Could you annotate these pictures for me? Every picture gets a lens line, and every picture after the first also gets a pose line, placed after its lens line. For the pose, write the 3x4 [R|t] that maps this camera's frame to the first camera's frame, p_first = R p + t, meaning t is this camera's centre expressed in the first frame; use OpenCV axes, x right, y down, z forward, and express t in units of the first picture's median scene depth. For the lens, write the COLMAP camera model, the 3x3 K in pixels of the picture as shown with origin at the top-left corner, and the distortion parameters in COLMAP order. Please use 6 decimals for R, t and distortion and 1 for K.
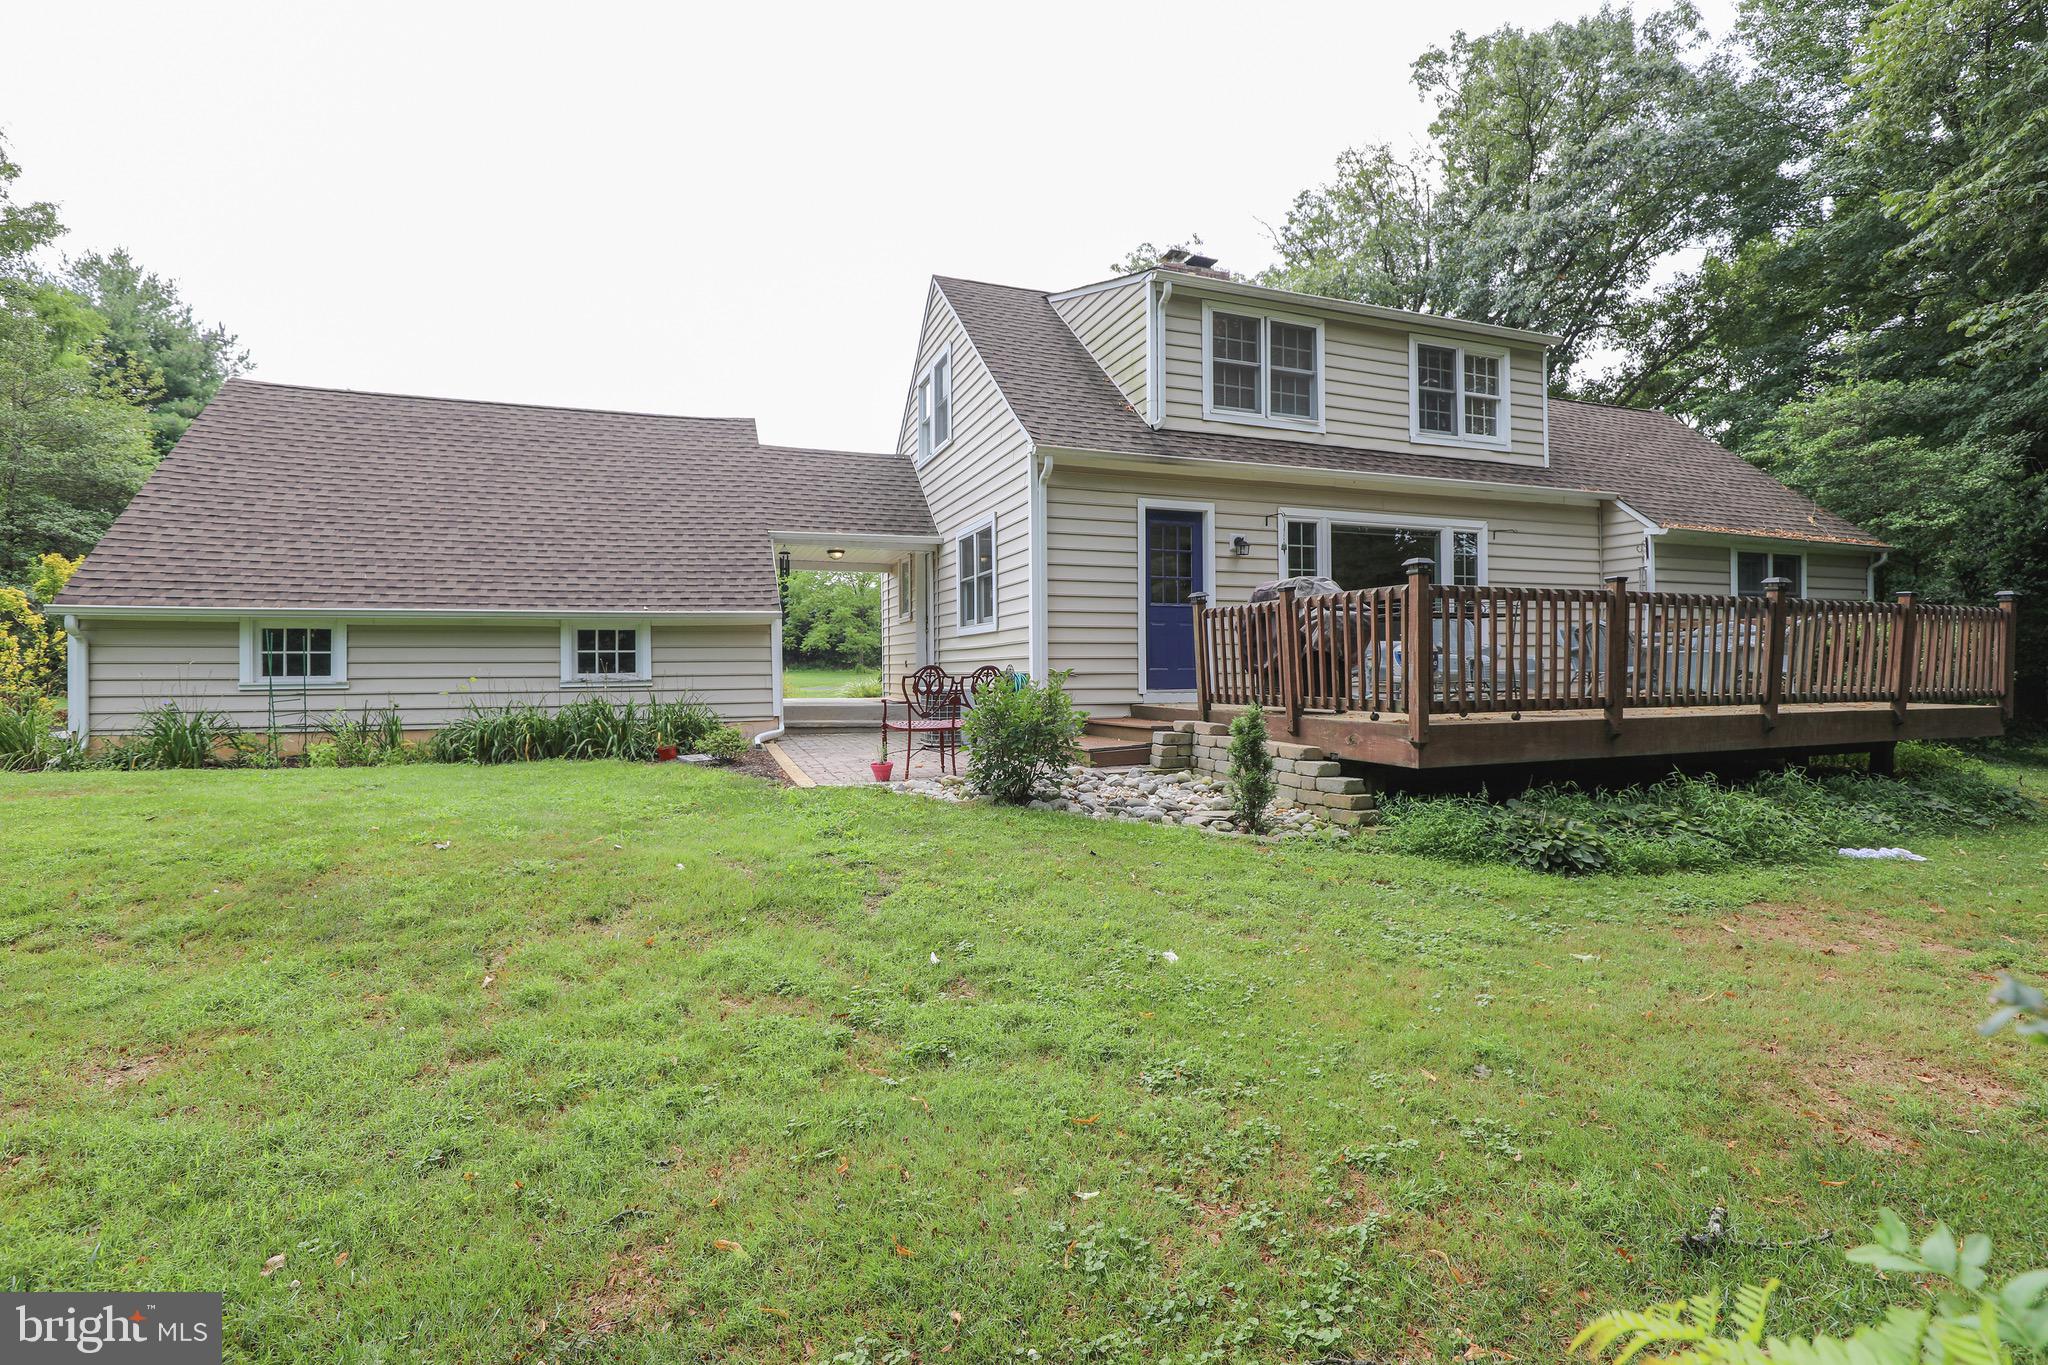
lens RADIAL K [[918.6, 0, 992.1], [0, 918.6, 700.6], [0, 0, 1]] dist [-0.025434, 0.001037]
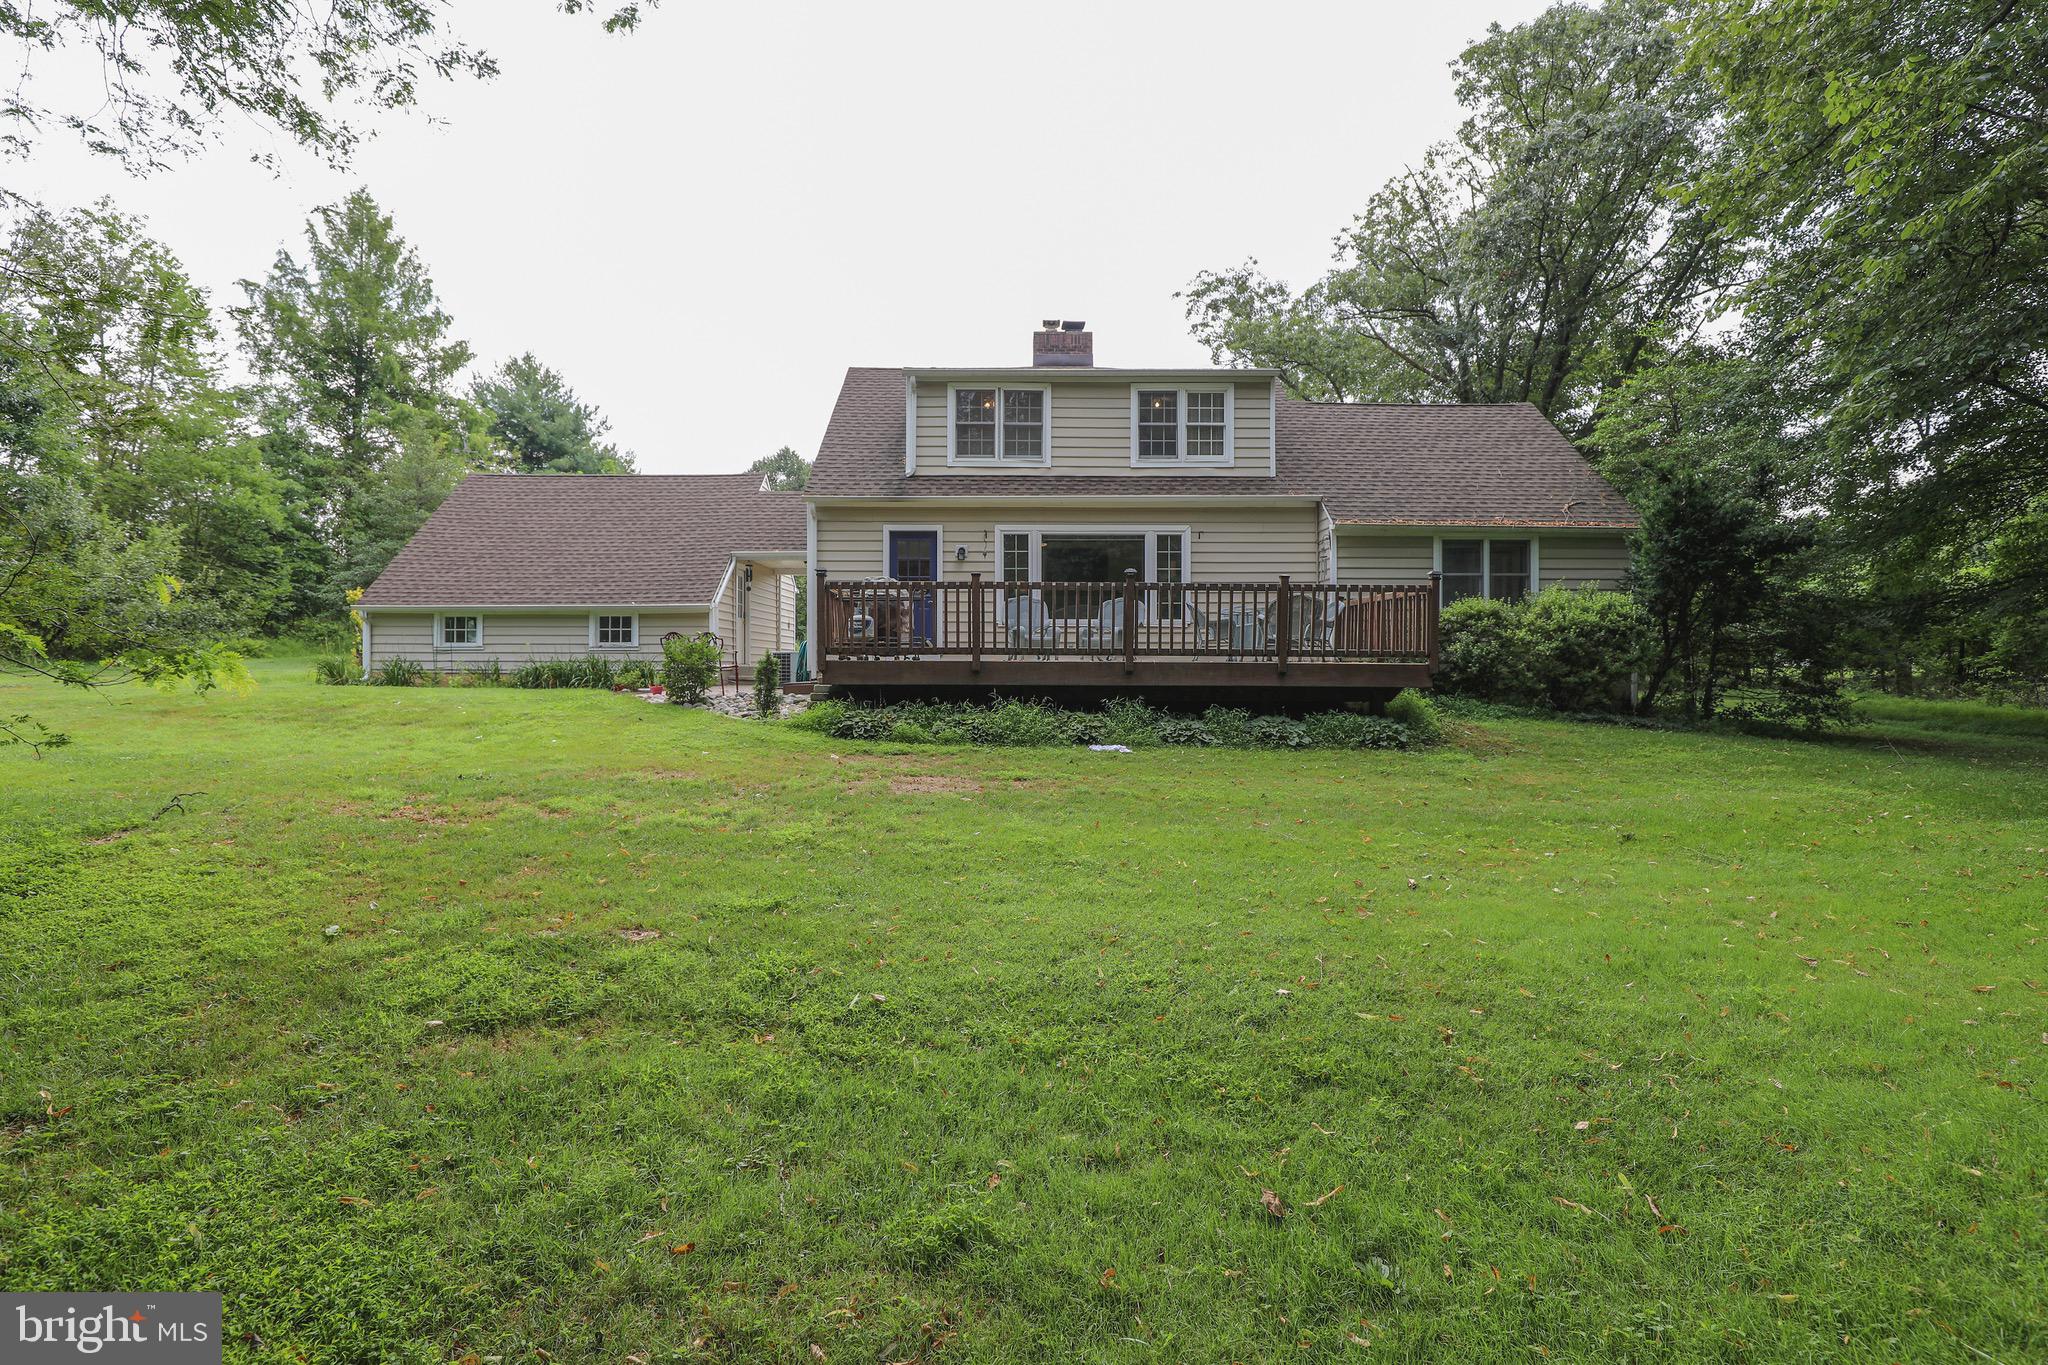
lens RADIAL K [[960.3, 0, 1026.9], [0, 960.3, 703.4], [0, 0, 1]] dist [-0.032081, 0.000210]
pose [[0.937059, 0.022351, -0.348456, 0.856728], [-0.021718, 0.999748, 0.005724, 0.052648], [0.348496, 0.002204, 0.937308, -0.356067]]
